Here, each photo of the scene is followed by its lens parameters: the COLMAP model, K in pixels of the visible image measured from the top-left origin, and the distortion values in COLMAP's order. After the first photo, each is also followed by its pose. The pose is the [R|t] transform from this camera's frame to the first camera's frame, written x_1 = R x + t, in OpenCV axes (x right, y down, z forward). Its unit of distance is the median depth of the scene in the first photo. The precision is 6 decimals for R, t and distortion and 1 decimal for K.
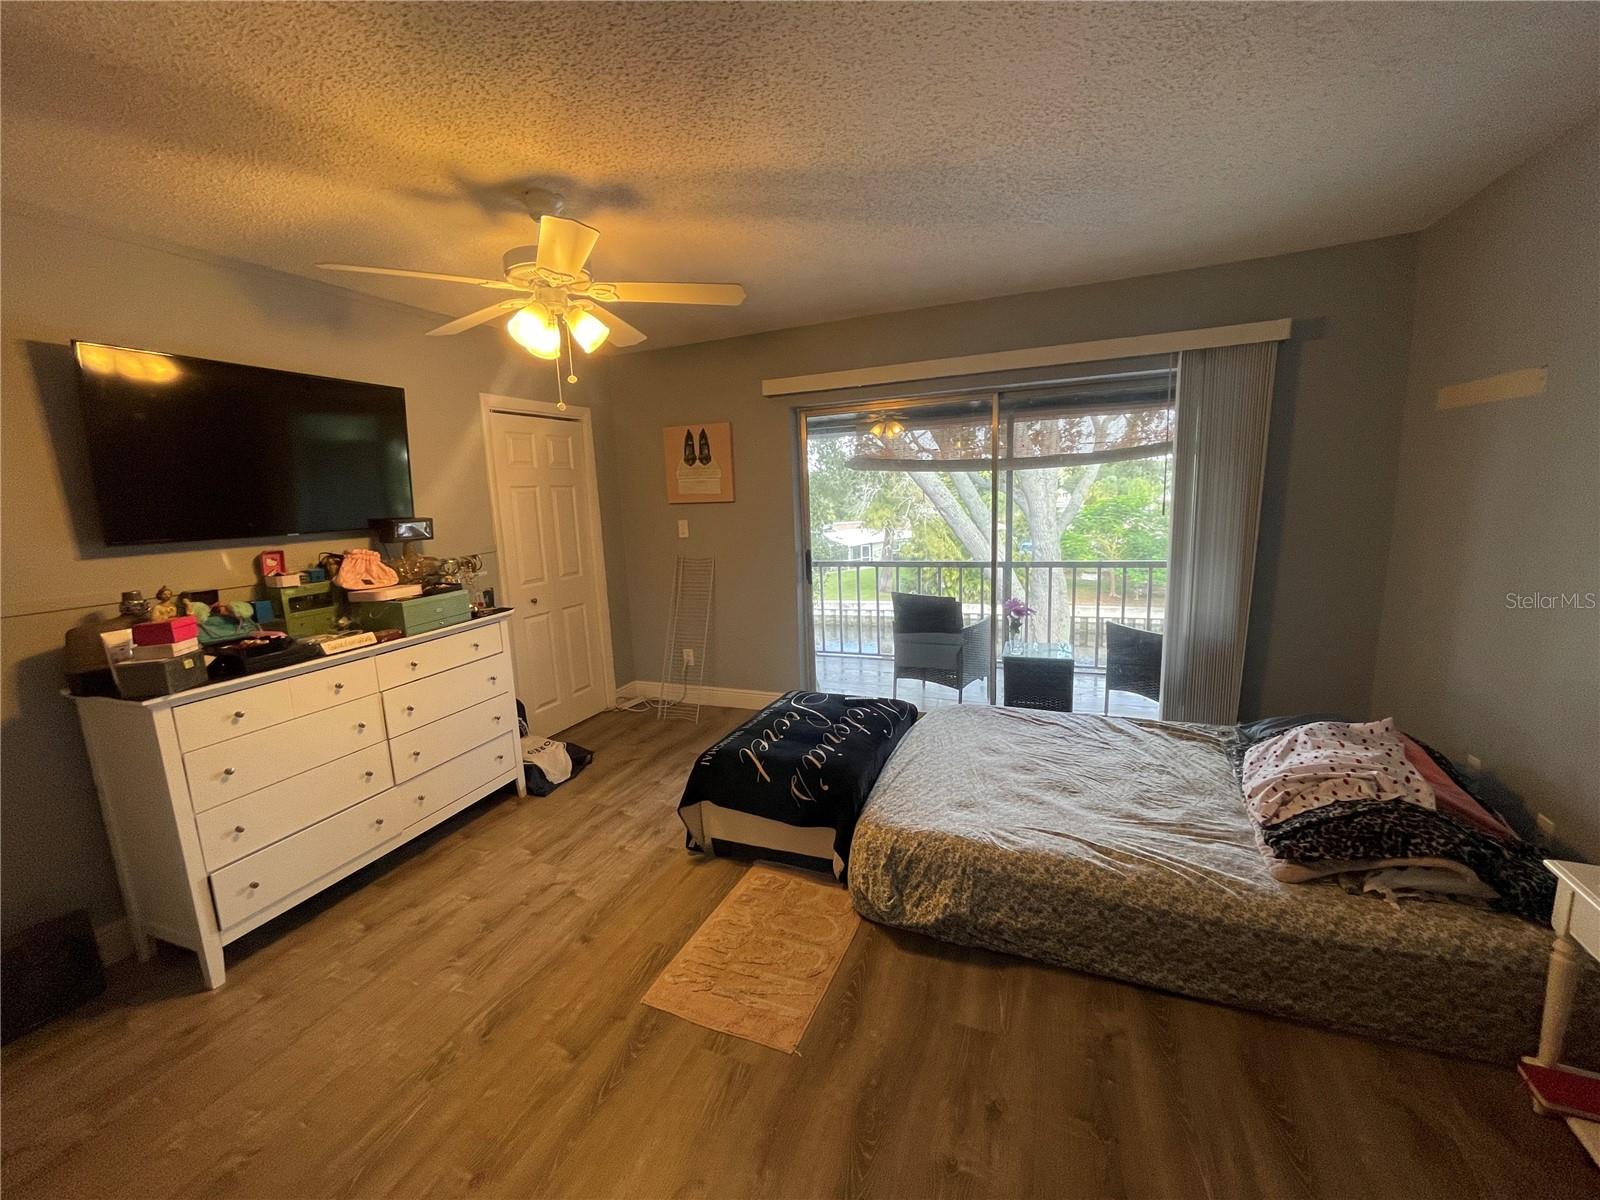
lens RADIAL K [[650.4, 0, 809.8], [0, 650.4, 602.5], [0, 0, 1]] dist [-0.002490, 0.000705]
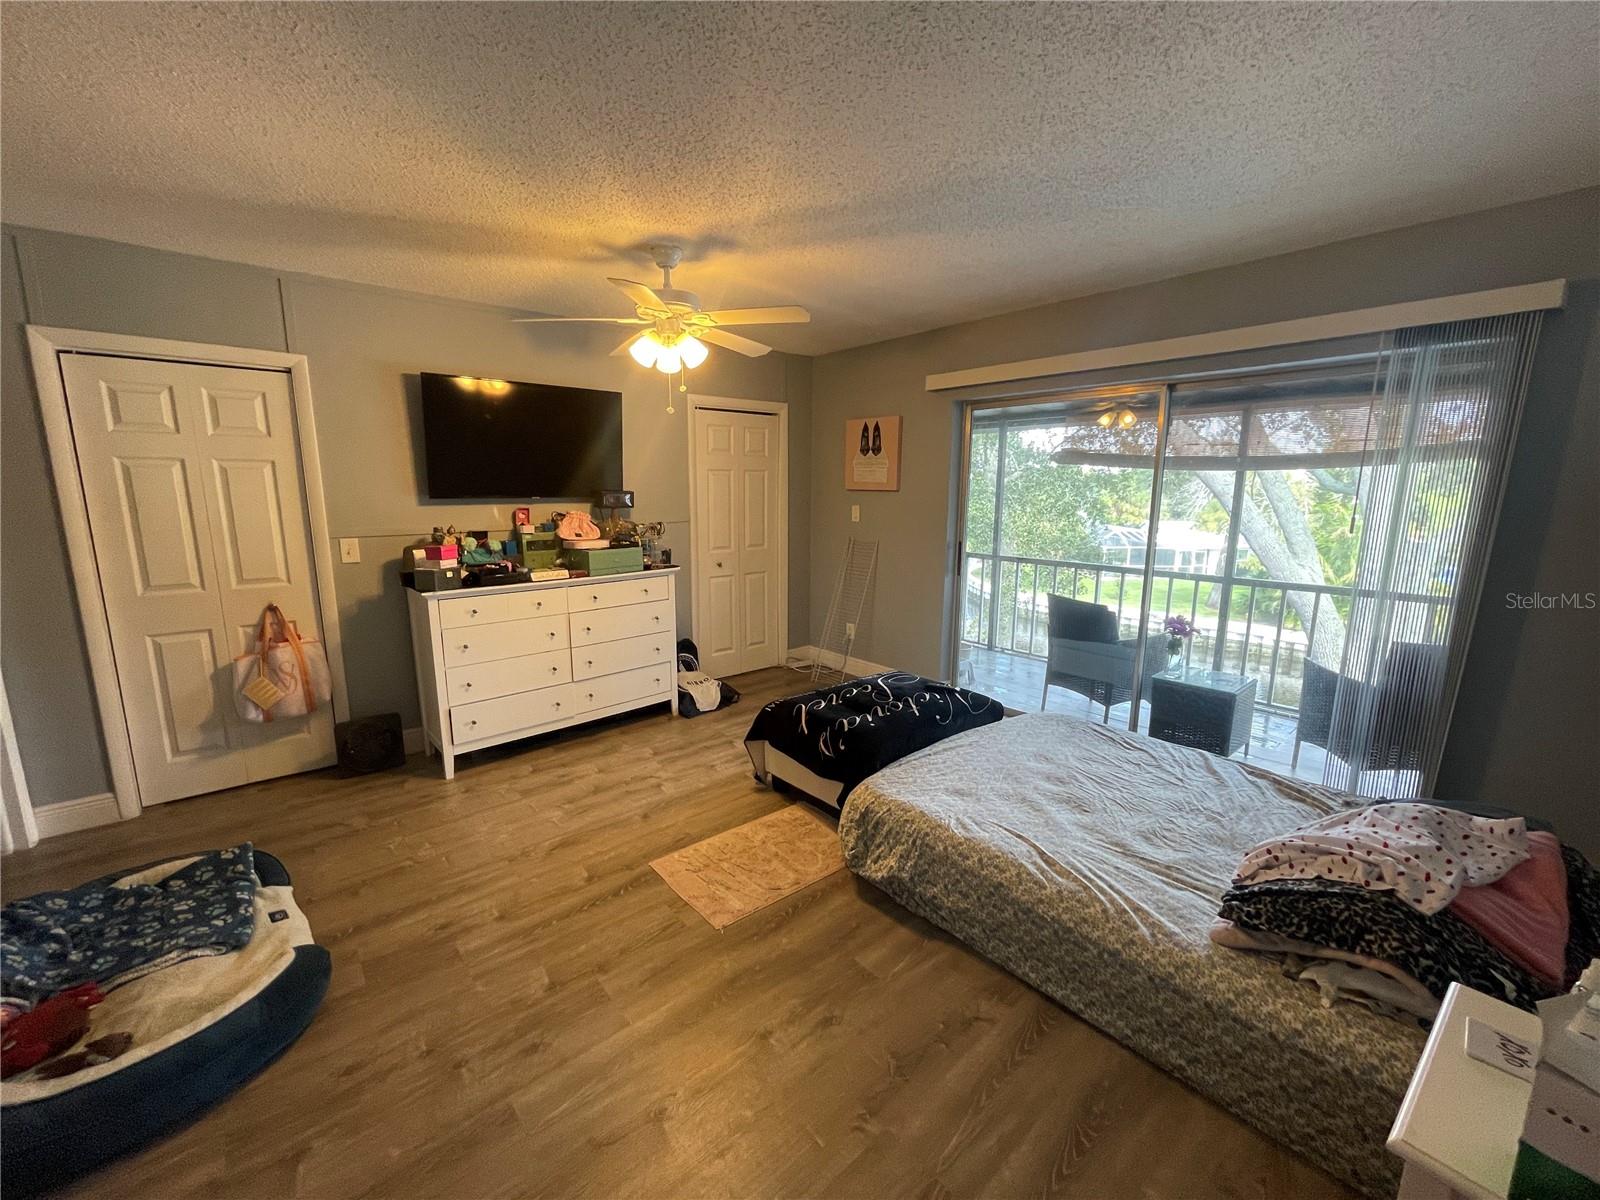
lens RADIAL K [[650.4, 0, 793.7], [0, 650.4, 603.3], [0, 0, 1]] dist [-0.002490, 0.000705]
pose [[0.891083, 0.125470, -0.436151, 0.414413], [-0.115807, 0.992072, 0.048794, -0.009167], [0.438816, 0.007030, 0.898549, -0.053618]]
